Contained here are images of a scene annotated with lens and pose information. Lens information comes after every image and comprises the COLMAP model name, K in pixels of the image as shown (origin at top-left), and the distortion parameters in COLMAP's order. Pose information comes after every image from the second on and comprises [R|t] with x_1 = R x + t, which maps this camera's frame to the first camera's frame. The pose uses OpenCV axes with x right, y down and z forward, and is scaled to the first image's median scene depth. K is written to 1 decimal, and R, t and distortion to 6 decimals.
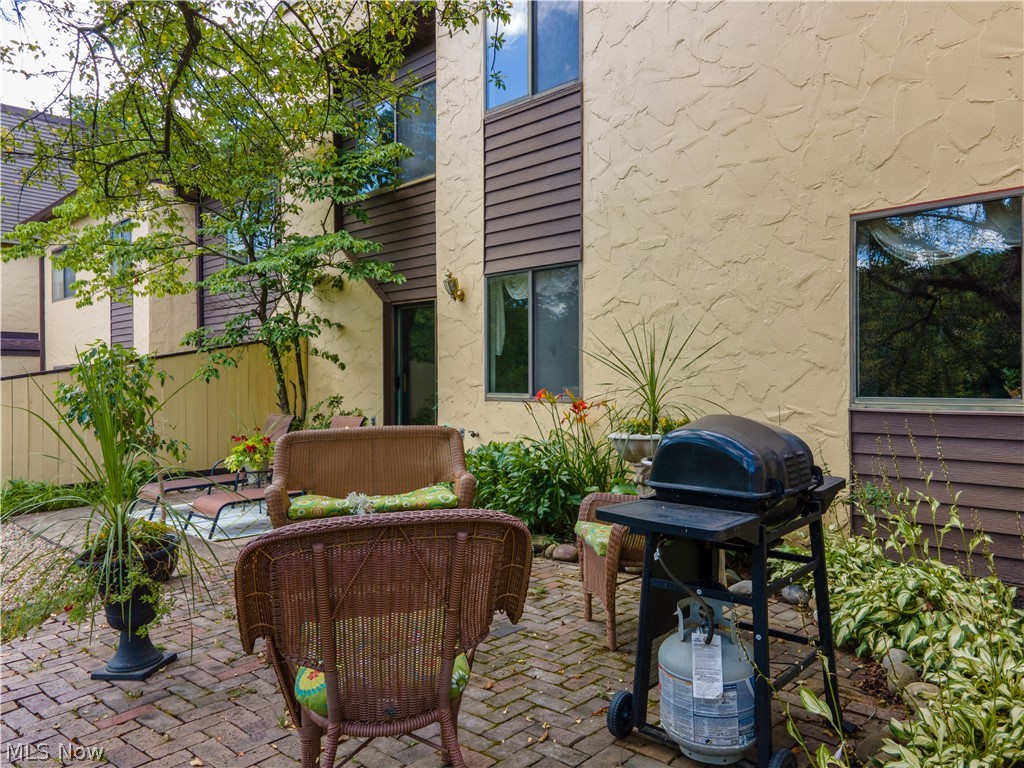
lens RADIAL K [[729.5, 0, 537.1], [0, 729.5, 385.6], [0, 0, 1]] dist [0.033690, 0.005314]
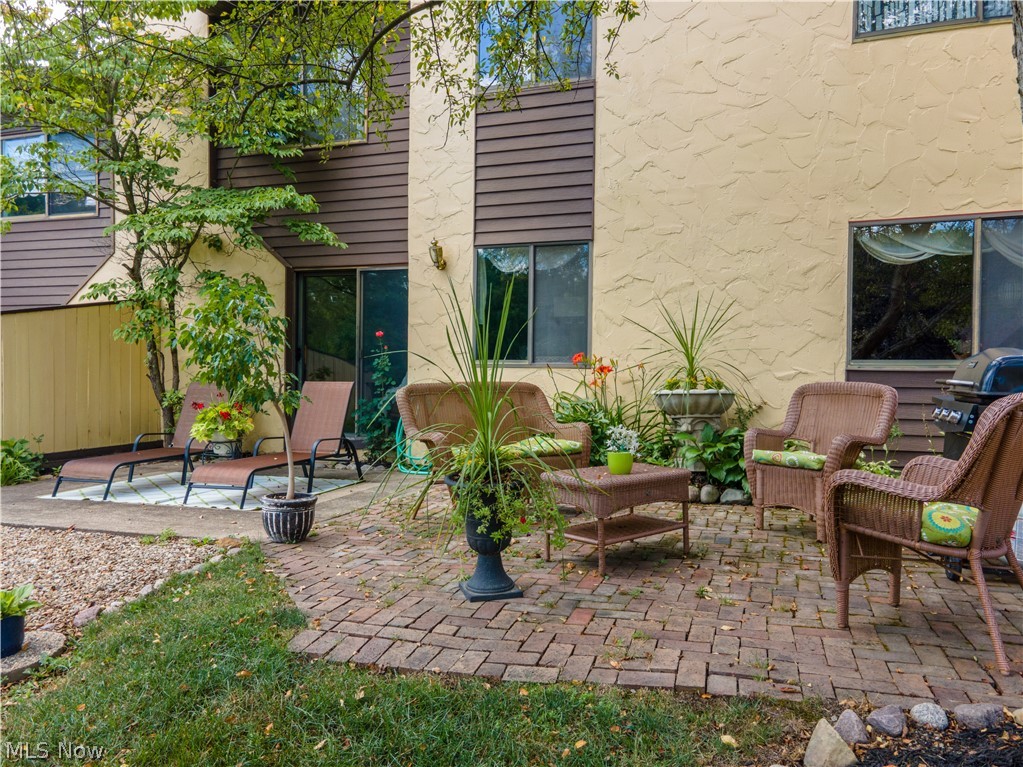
lens RADIAL K [[728.8, 0, 513.6], [0, 728.8, 386.9], [0, 0, 1]] dist [0.033690, 0.005314]
pose [[0.909700, 0.008534, 0.415178, -0.556891], [-0.011135, 0.999931, 0.003845, 0.054884], [-0.415117, -0.008121, 0.909732, 0.038215]]
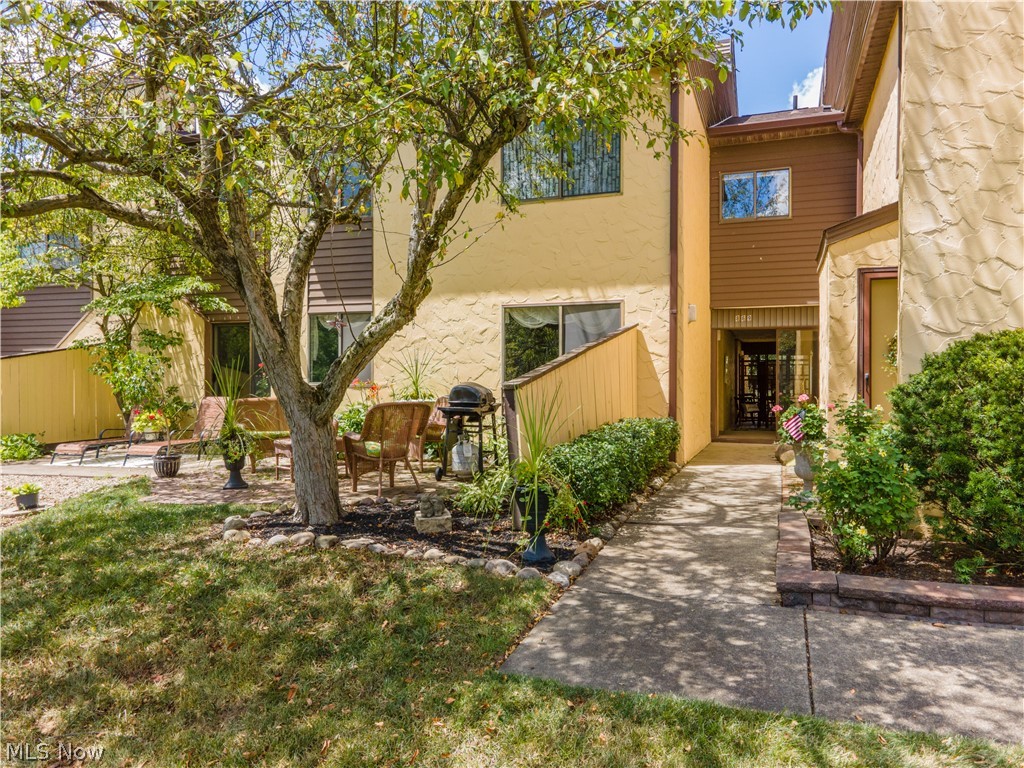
lens RADIAL K [[729.5, 0, 516.0], [0, 729.5, 380.5], [0, 0, 1]] dist [0.033690, 0.005314]
pose [[0.909753, 0.008282, 0.415068, -0.419279], [-0.003626, 0.999921, -0.012004, 0.031536], [-0.415135, 0.009416, 0.909711, -0.954368]]
